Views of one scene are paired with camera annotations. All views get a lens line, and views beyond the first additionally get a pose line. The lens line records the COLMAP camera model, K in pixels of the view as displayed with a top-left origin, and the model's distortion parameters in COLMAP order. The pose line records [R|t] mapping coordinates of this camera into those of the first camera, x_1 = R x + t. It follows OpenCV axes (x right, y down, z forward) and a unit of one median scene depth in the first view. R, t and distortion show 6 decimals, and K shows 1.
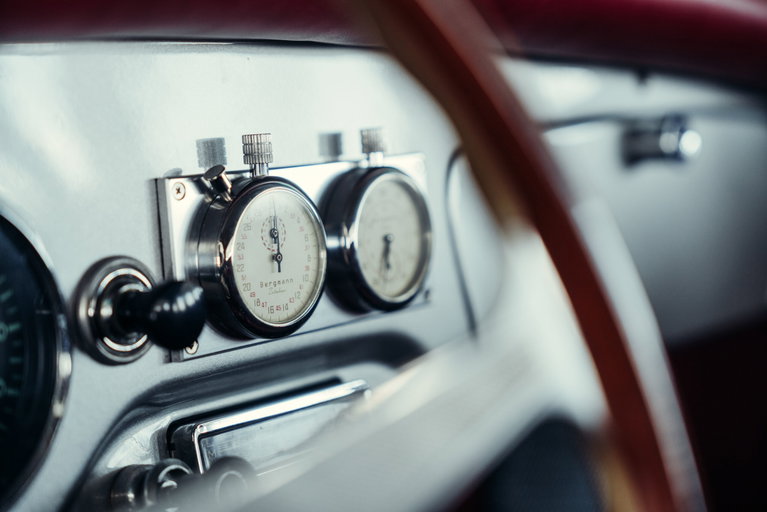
lens RADIAL K [[1488.0, 0, 381.4], [0, 1488.0, 257.5], [0, 0, 1]] dist [0.033719, 0.000000]
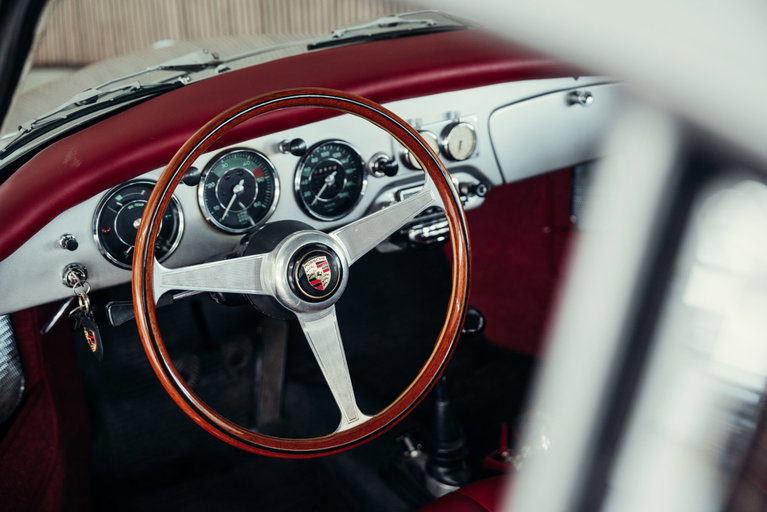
lens RADIAL K [[974.6, 0, 380.3], [0, 974.6, 261.6], [0, 0, 1]] dist [0.034806, 0.000000]
pose [[0.938765, 0.093083, -0.331747, 0.712089], [-0.003346, 0.965235, 0.261364, -0.393167], [0.344542, -0.244249, 0.906440, -1.455926]]
